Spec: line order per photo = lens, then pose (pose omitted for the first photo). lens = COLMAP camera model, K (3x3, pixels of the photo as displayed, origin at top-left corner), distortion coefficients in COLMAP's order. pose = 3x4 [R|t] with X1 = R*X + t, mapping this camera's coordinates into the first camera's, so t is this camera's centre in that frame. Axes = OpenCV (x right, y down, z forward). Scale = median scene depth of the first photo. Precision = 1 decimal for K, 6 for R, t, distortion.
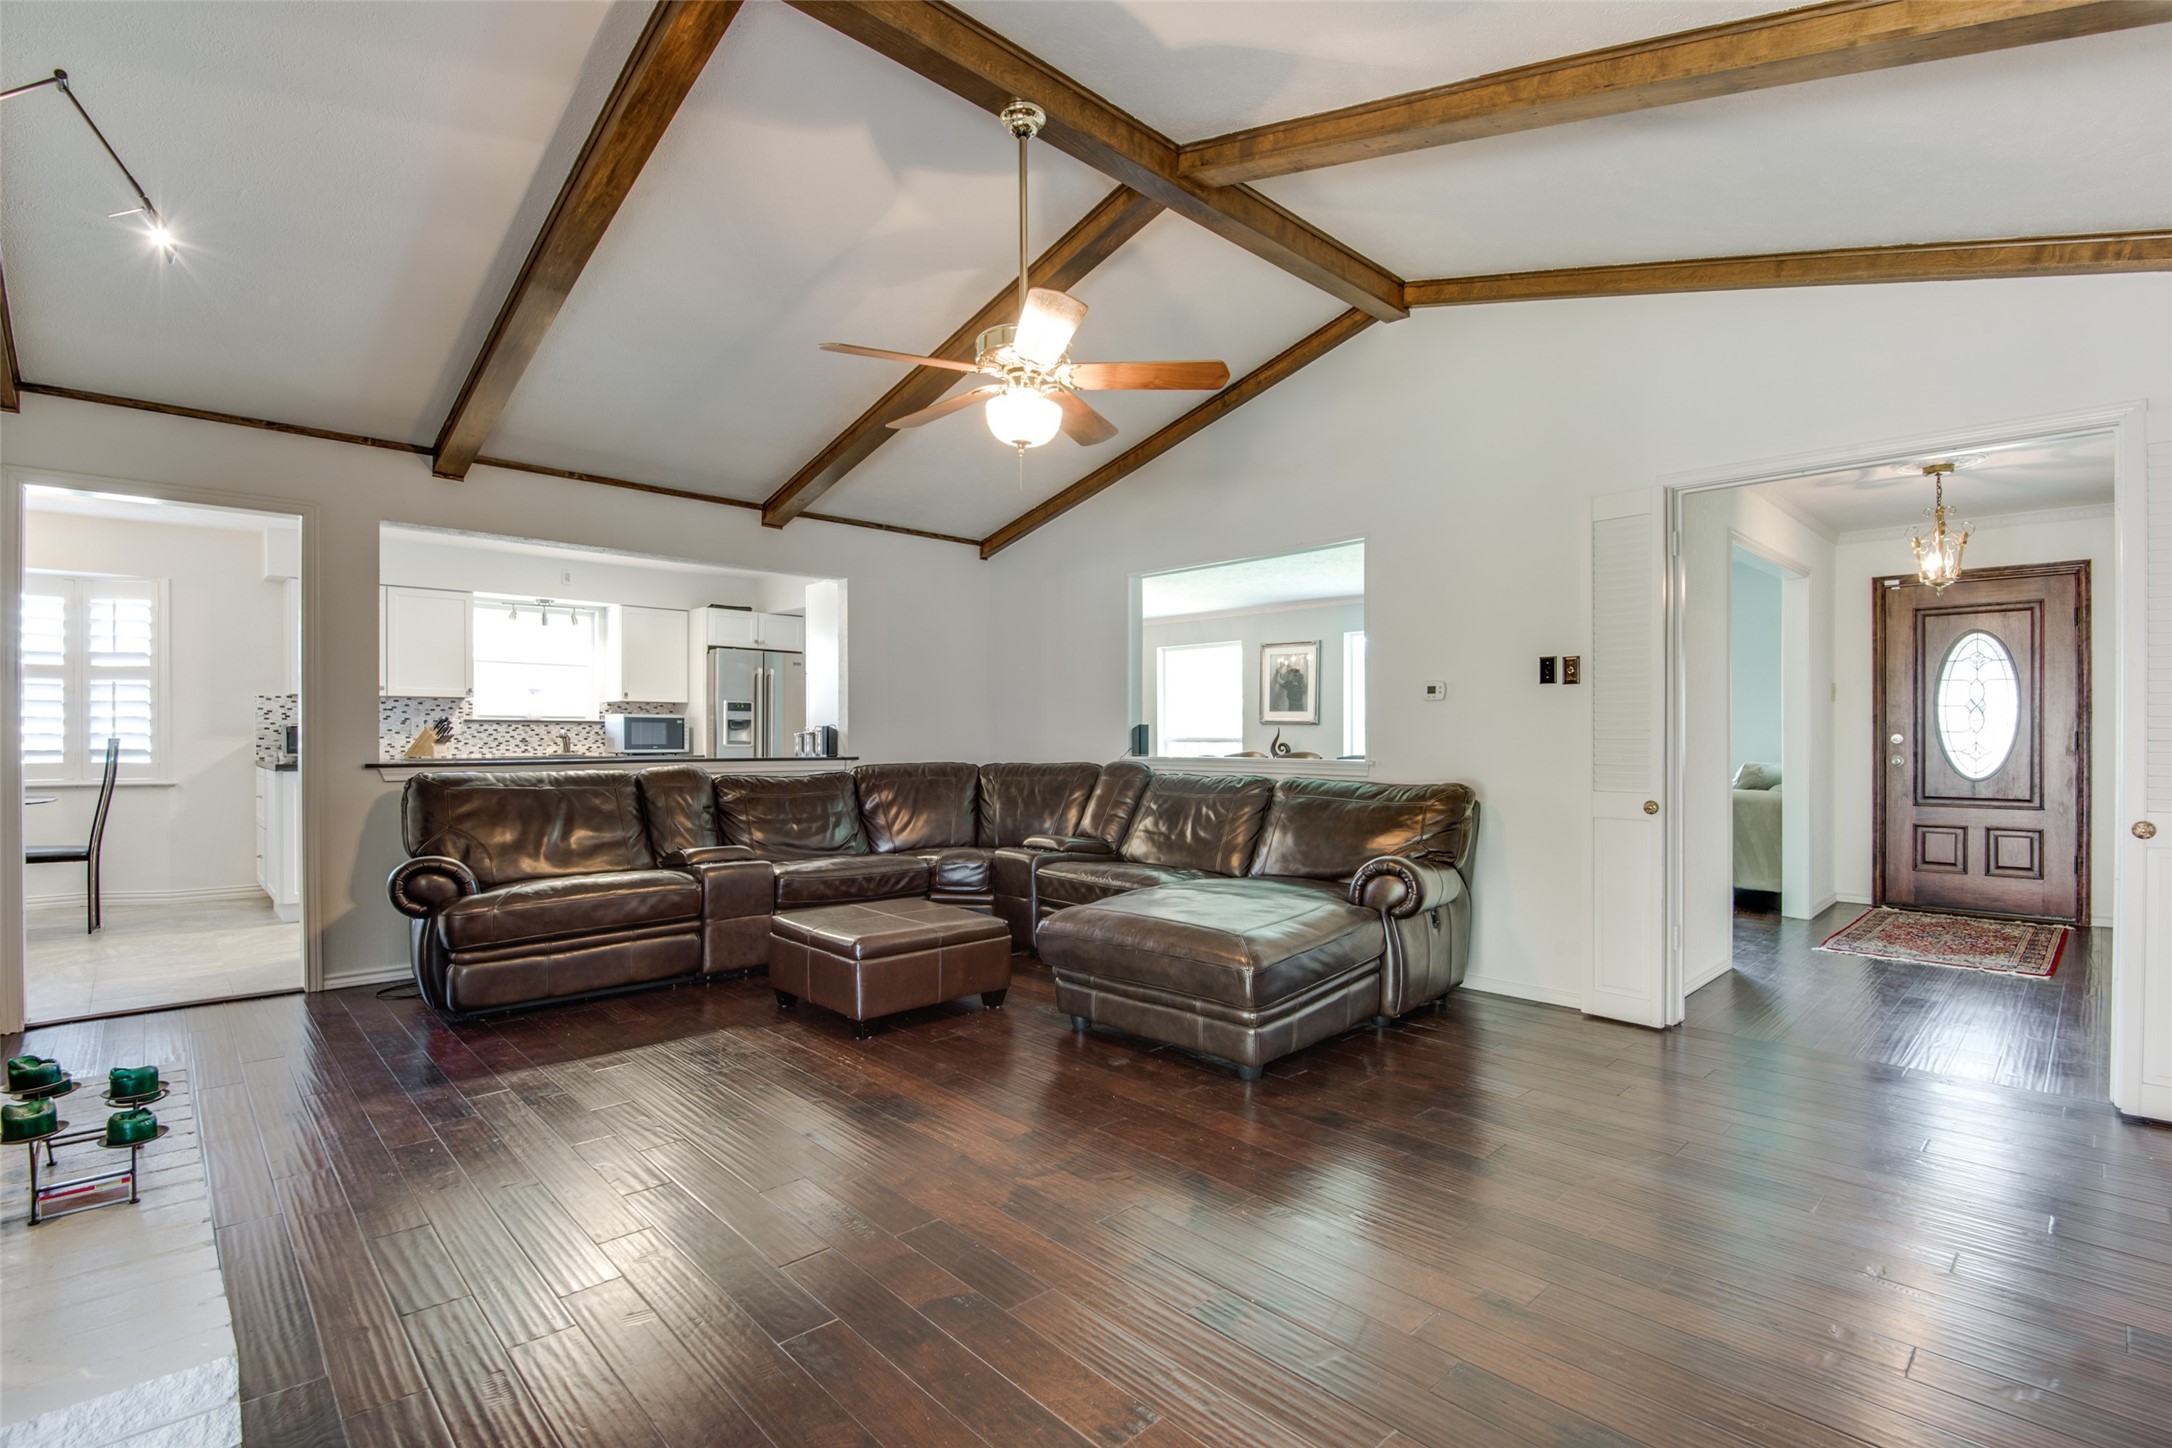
lens RADIAL K [[1003.5, 0, 1098.3], [0, 1003.5, 731.8], [0, 0, 1]] dist [0.000620, -0.018385]
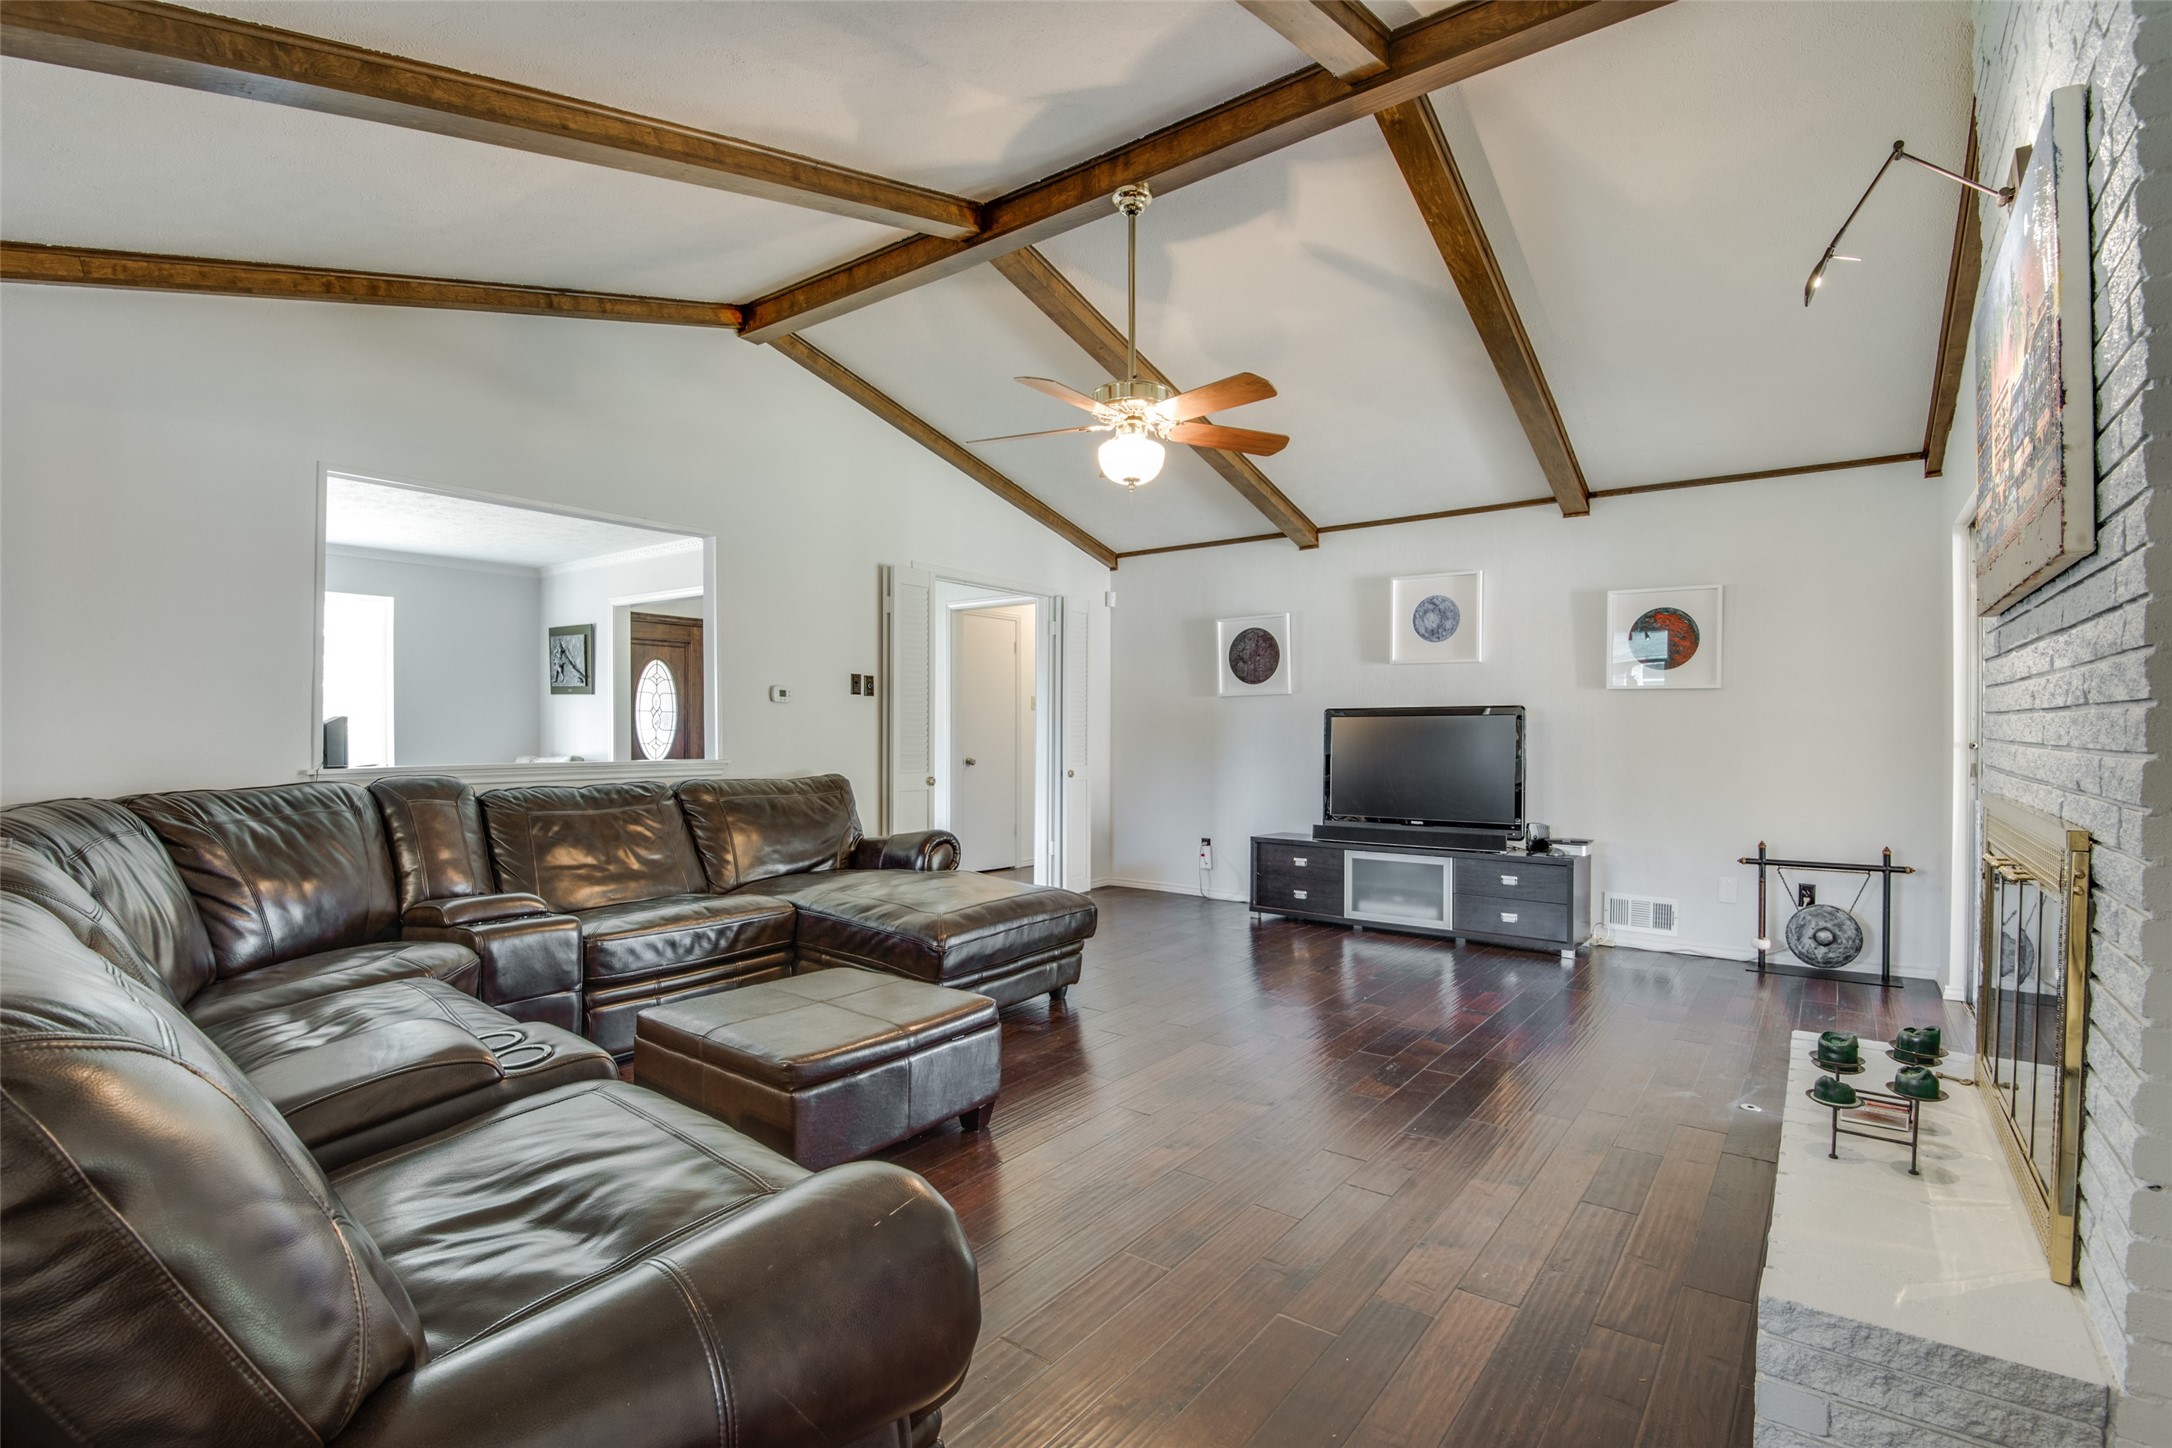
lens RADIAL K [[977.1, 0, 1101.0], [0, 977.1, 729.8], [0, 0, 1]] dist [0.029129, -0.014520]
pose [[-0.158354, 0.000387, 0.987382, -0.718873], [-0.006630, 0.999977, -0.001455, -0.001416], [-0.987360, -0.006776, -0.158348, 0.732063]]
